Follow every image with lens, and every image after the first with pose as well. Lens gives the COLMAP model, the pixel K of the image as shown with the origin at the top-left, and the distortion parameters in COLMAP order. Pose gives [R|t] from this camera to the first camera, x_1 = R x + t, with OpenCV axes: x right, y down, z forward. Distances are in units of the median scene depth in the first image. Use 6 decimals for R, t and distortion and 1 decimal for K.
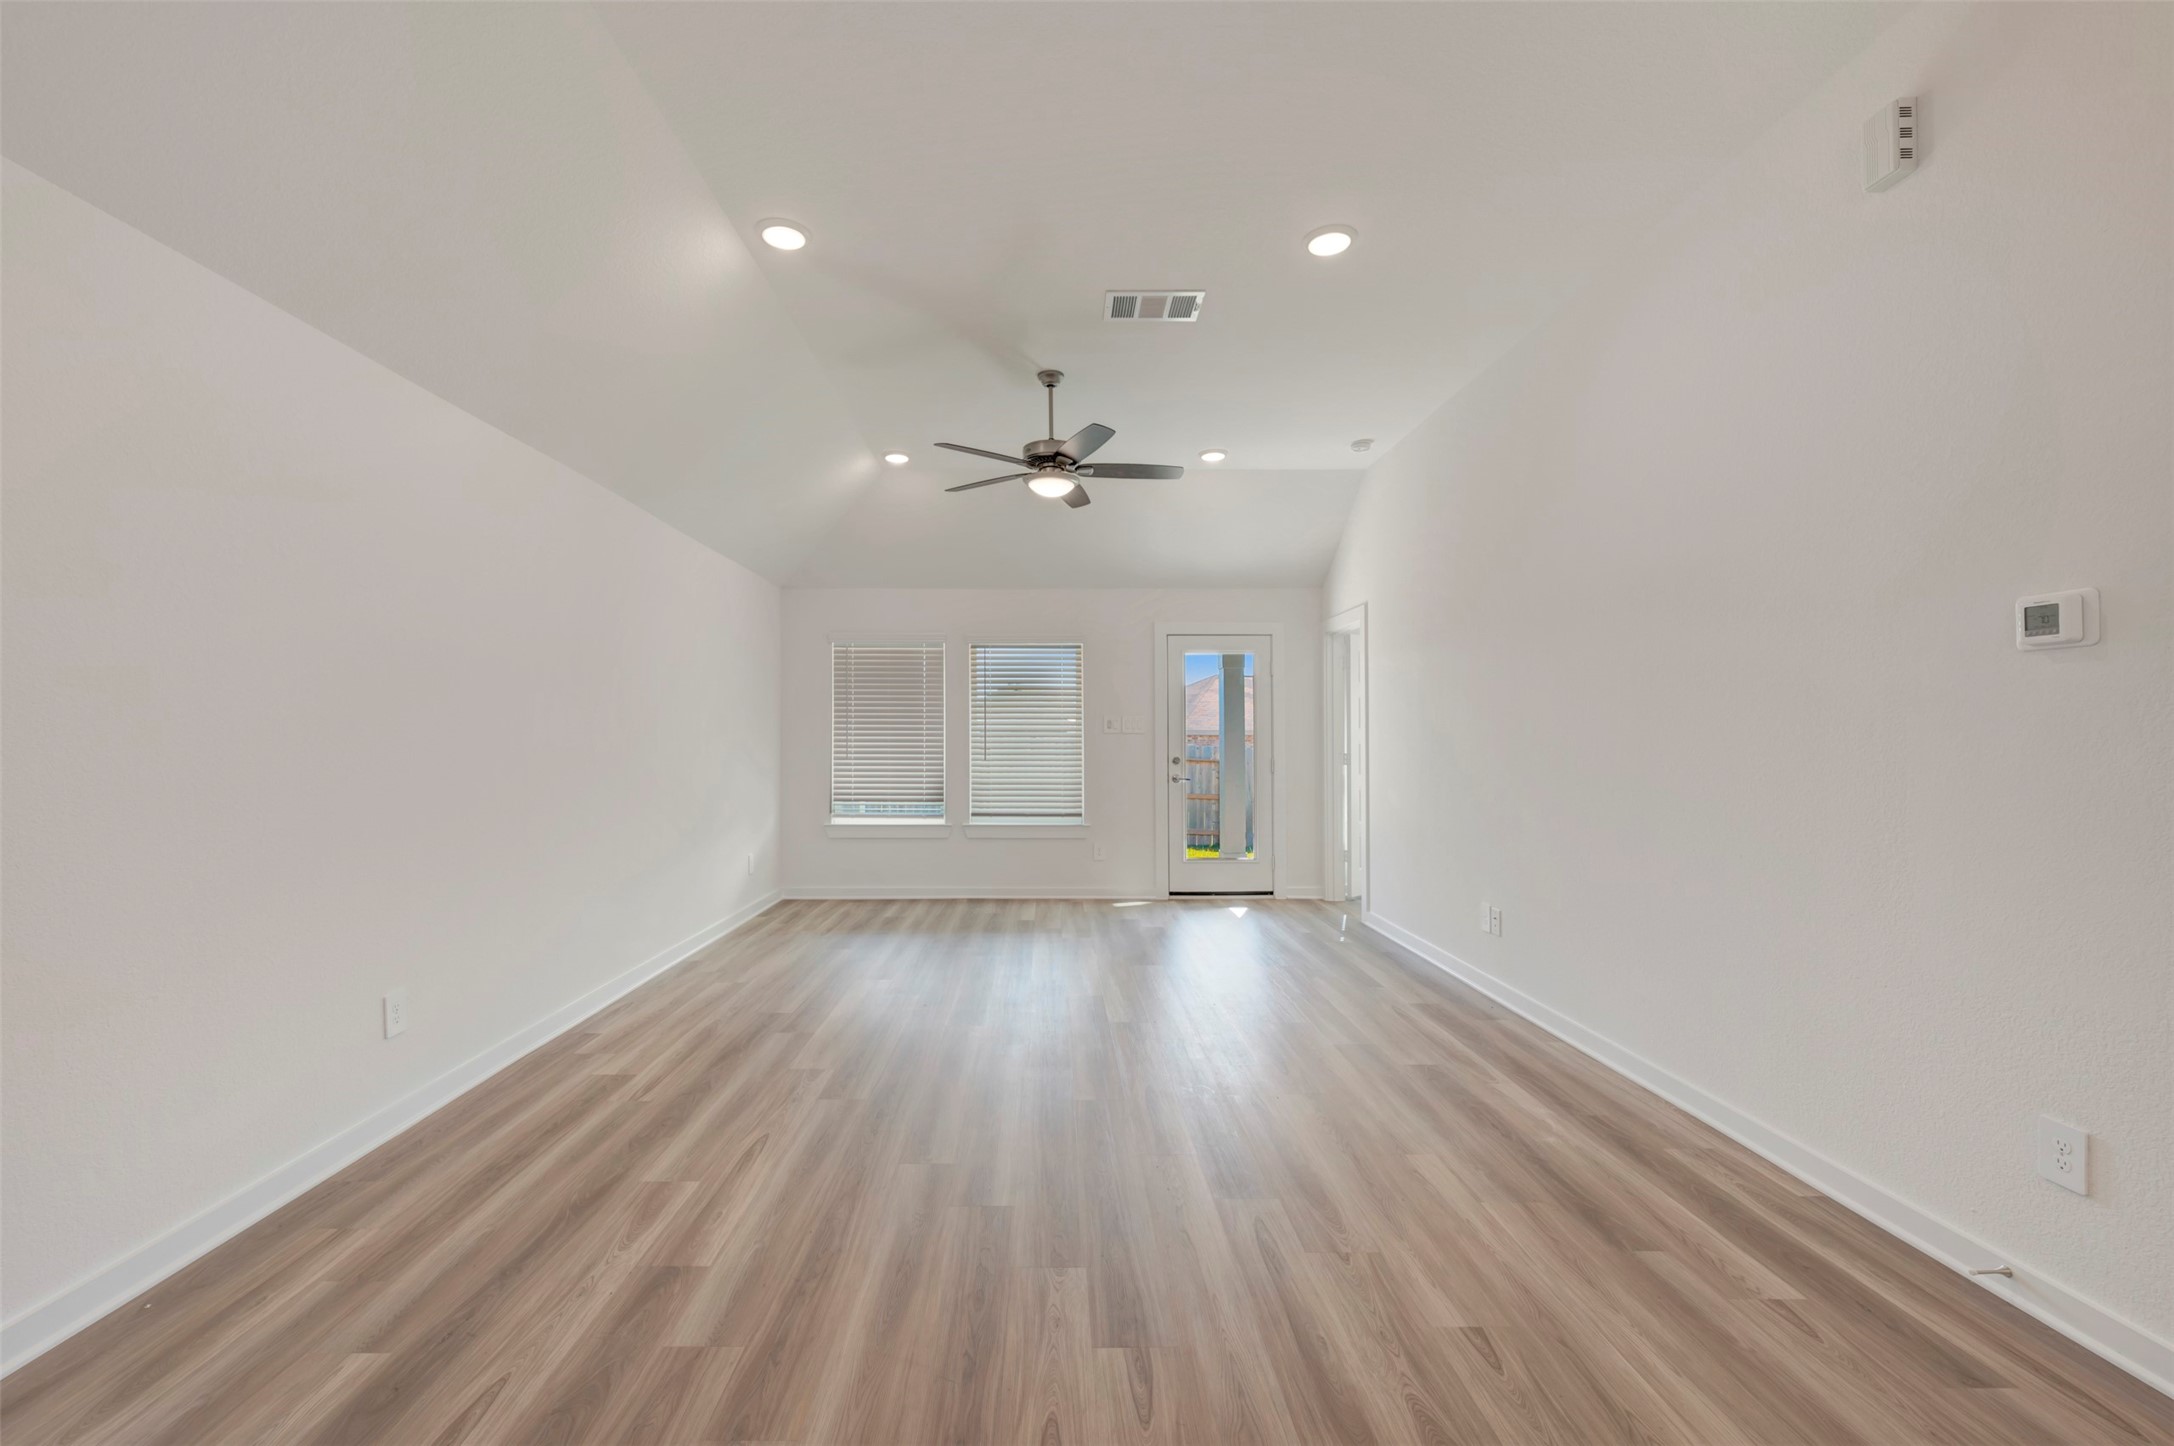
lens RADIAL K [[858.0, 0, 1070.5], [0, 858.0, 734.2], [0, 0, 1]] dist [-0.003507, -0.000470]
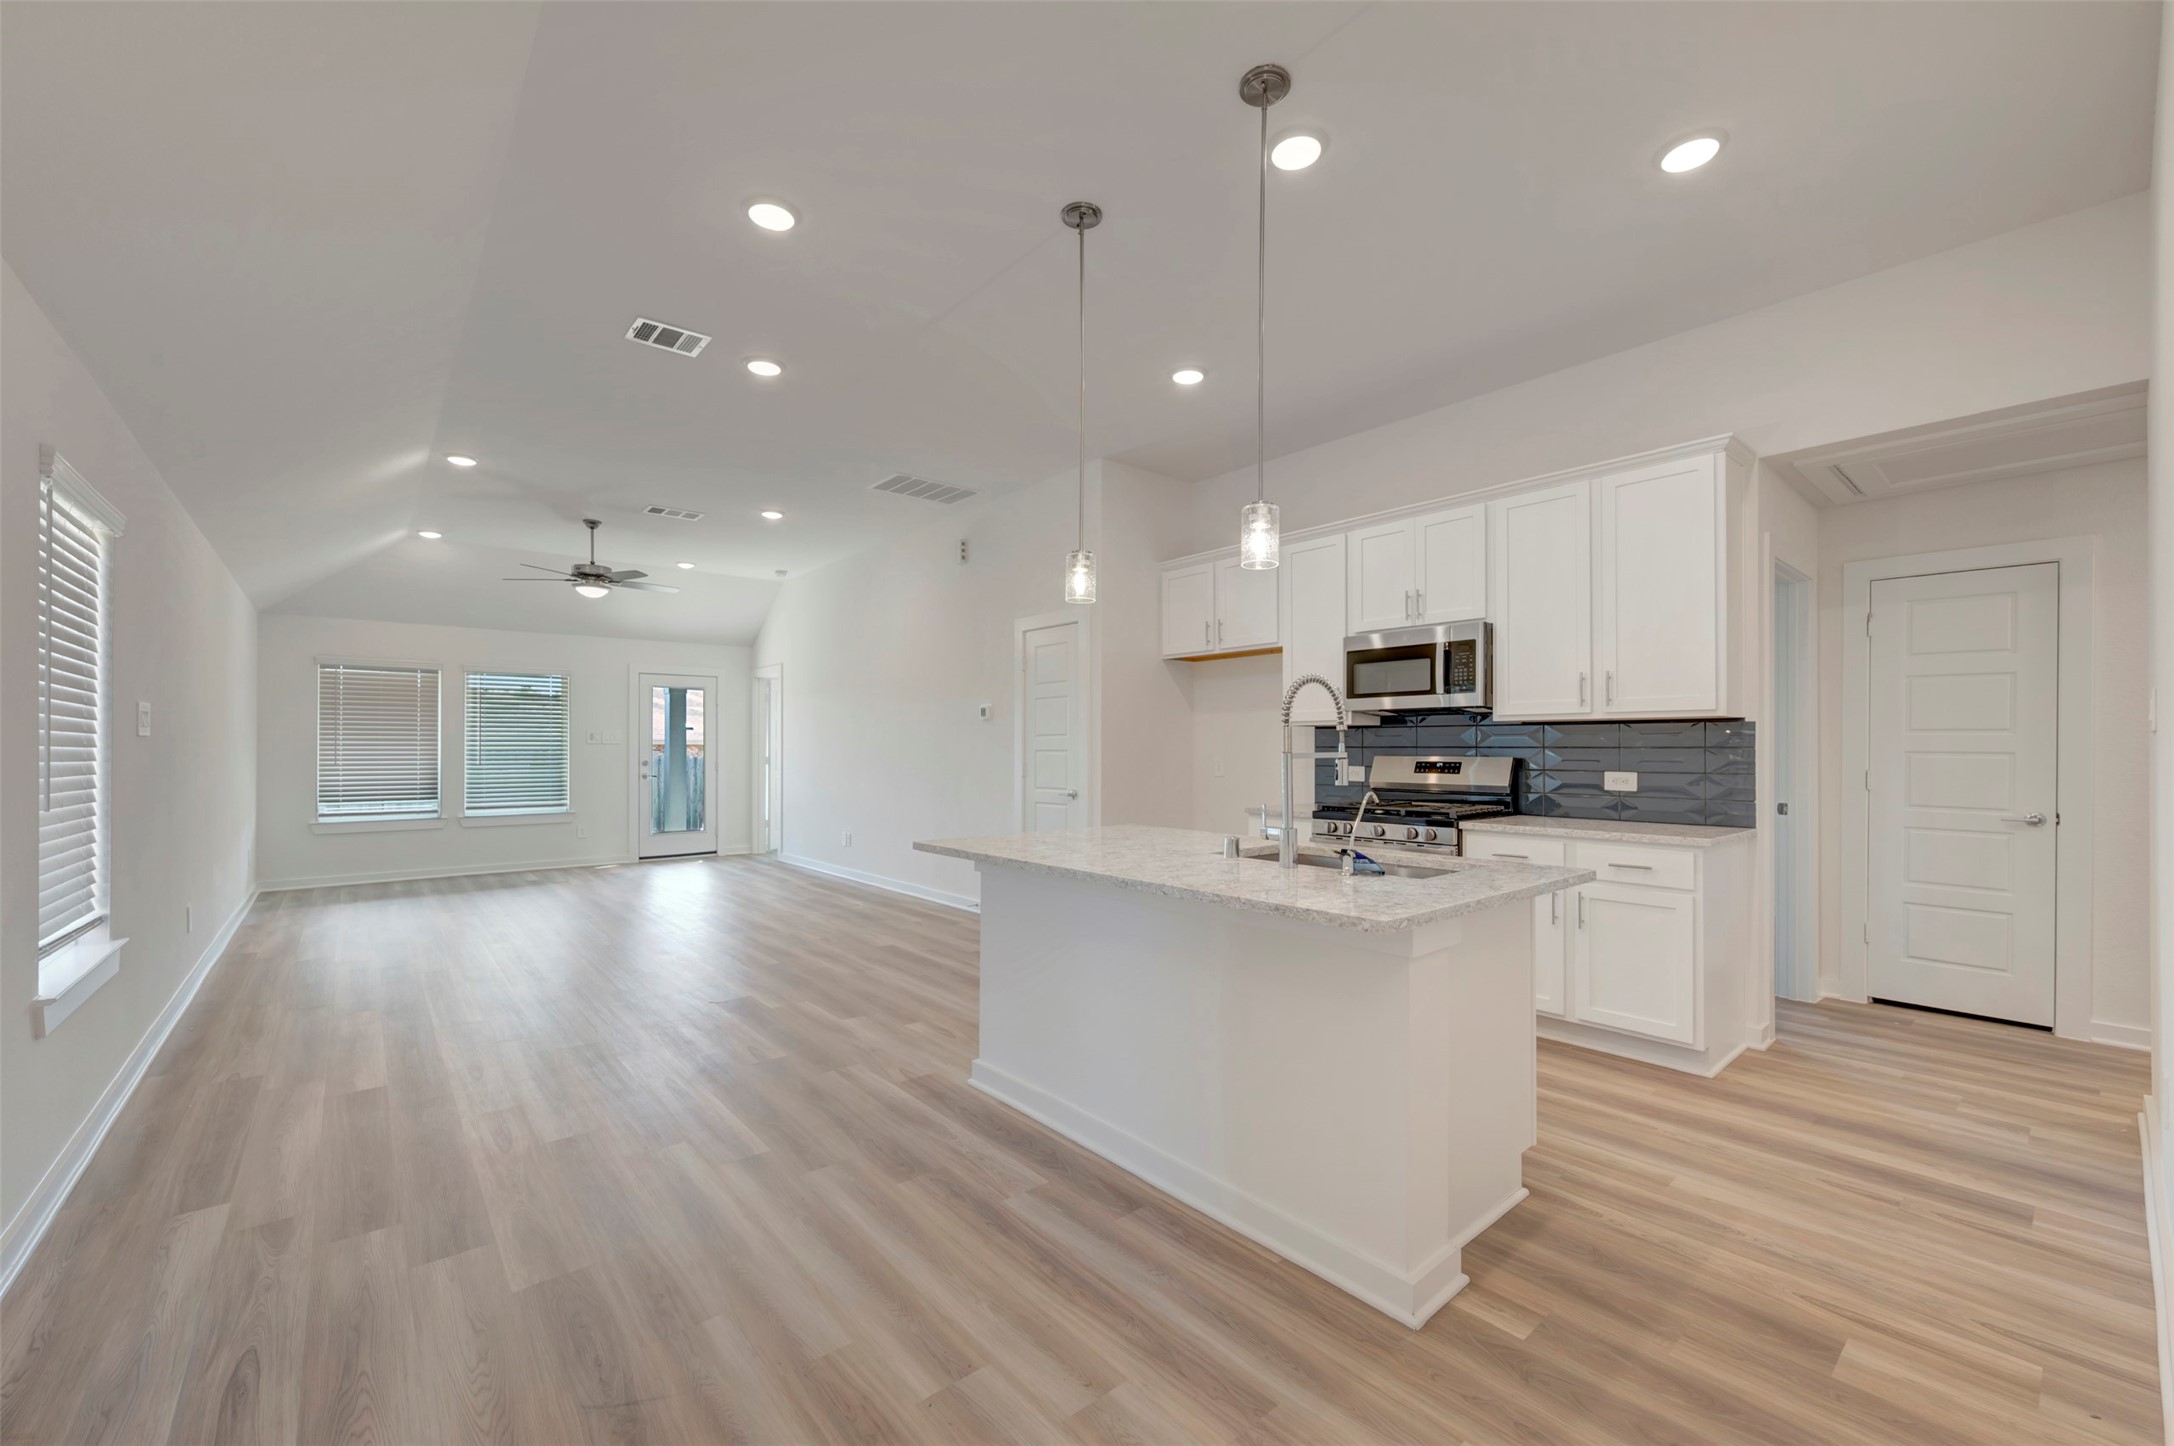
lens RADIAL K [[858.0, 0, 1070.5], [0, 858.0, 734.2], [0, 0, 1]] dist [-0.003507, -0.000470]
pose [[0.784396, 0.008751, 0.620198, -0.210334], [-0.001982, 0.999931, -0.011603, -0.001344], [-0.620257, 0.007872, 0.784359, -0.551603]]
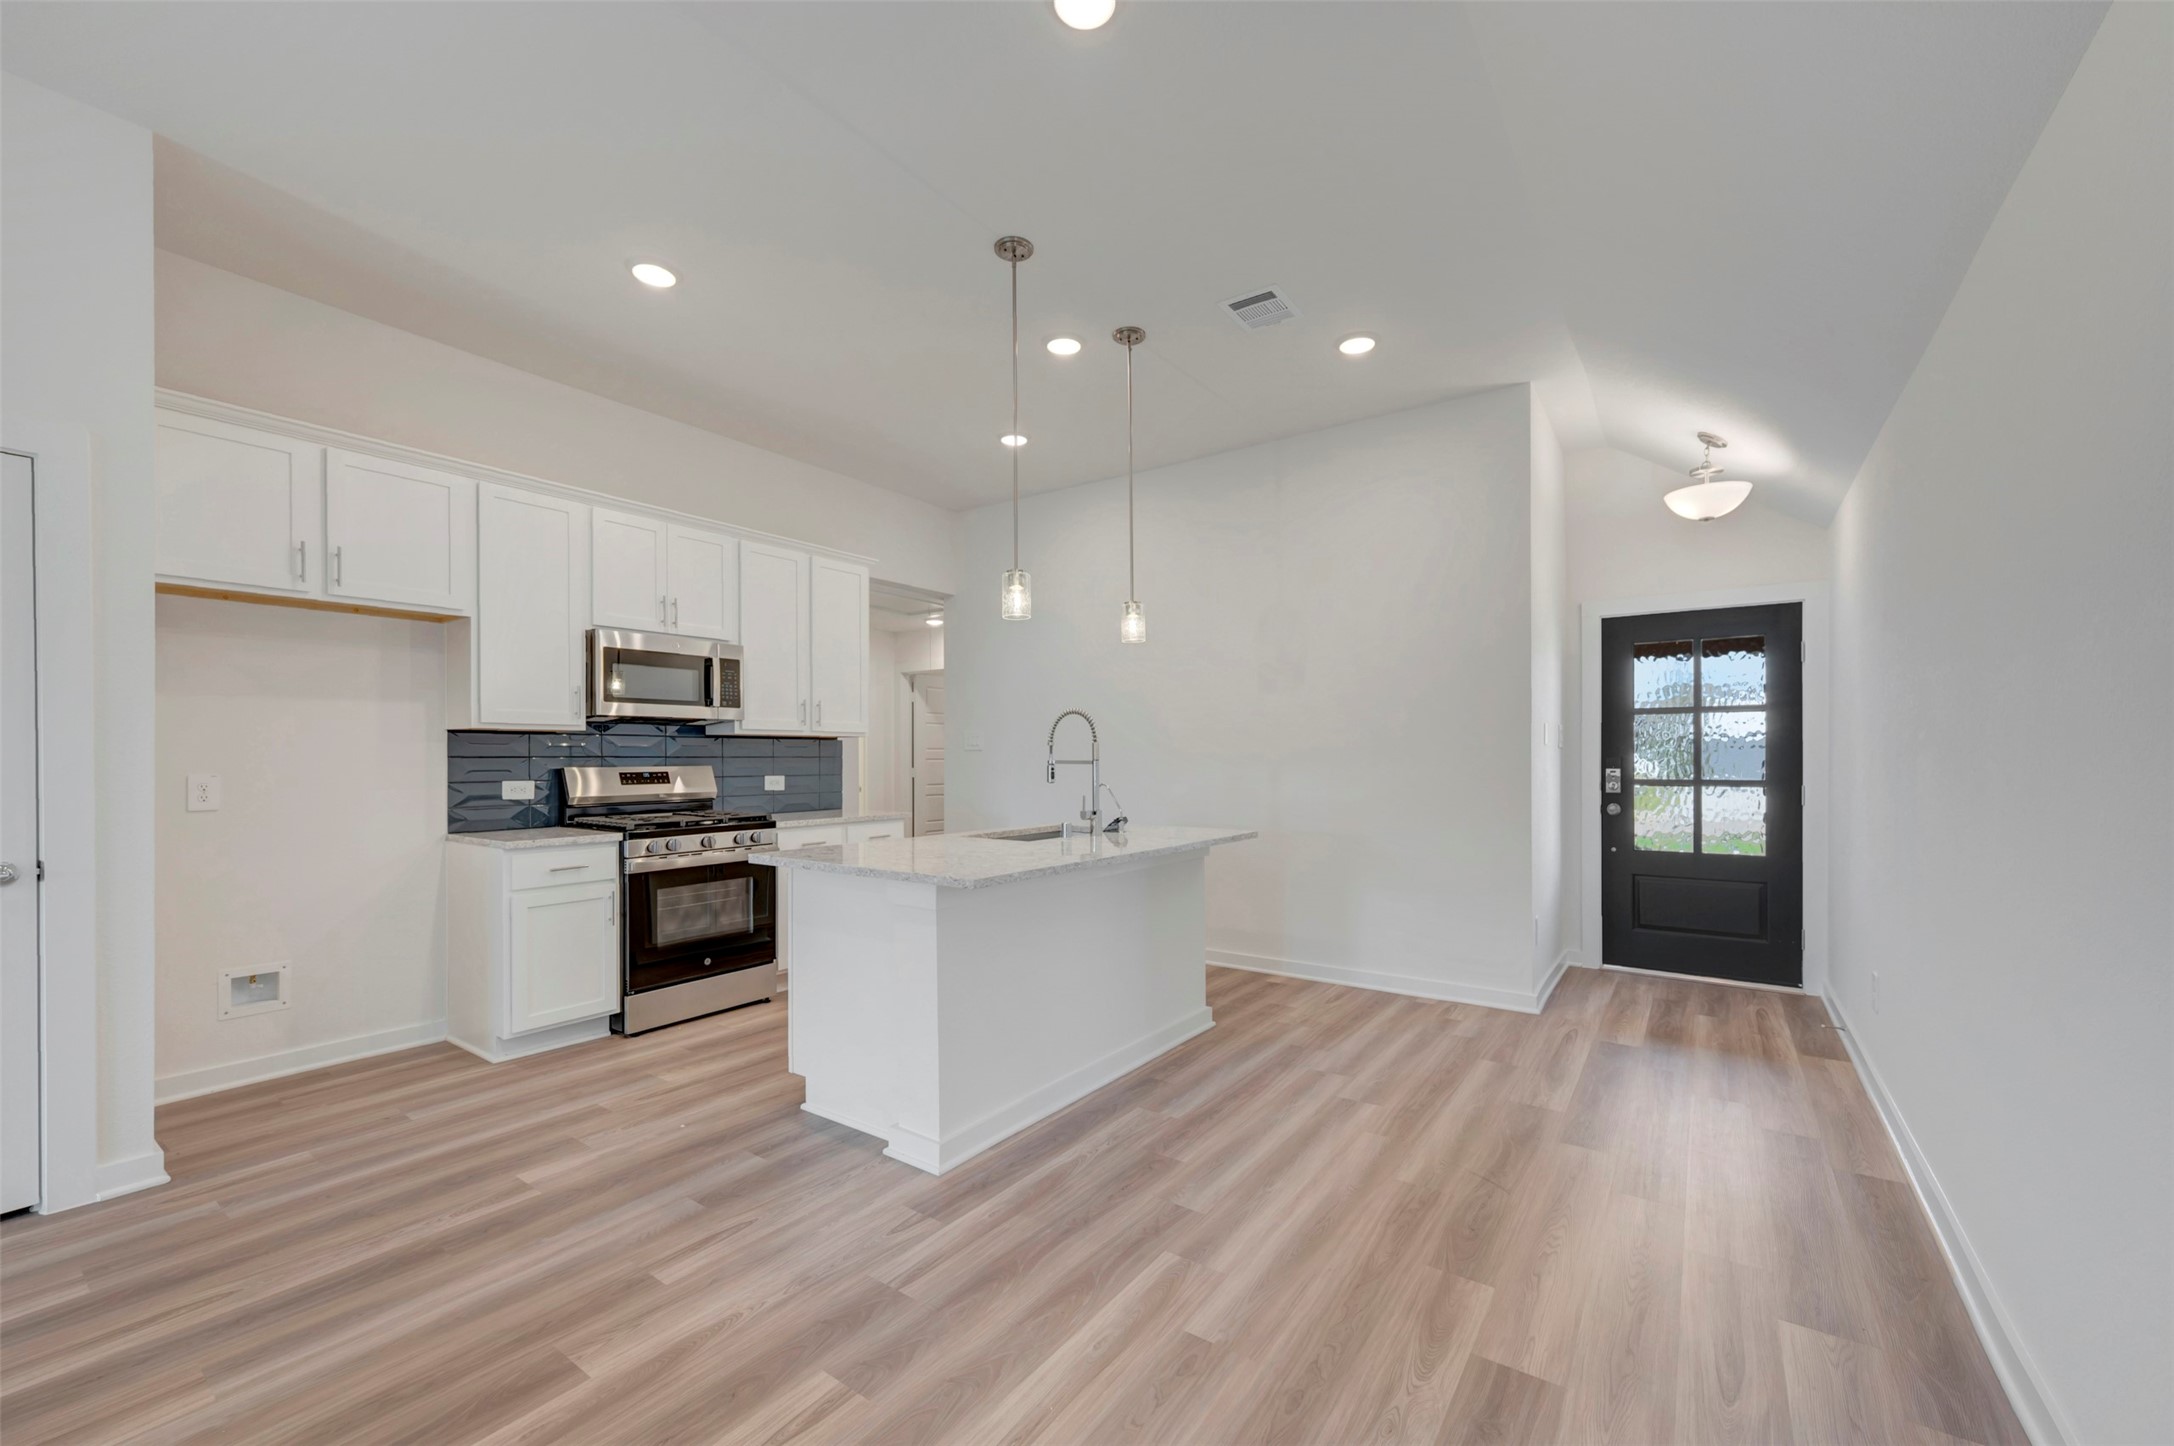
lens RADIAL K [[875.6, 0, 1102.1], [0, 875.6, 757.6], [0, 0, 1]] dist [0.002074, 0.000125]
pose [[-0.806449, -0.001177, 0.591303, -0.249051], [-0.002031, 0.999998, -0.000781, 0.000679], [-0.591301, -0.001831, -0.806449, 0.152810]]
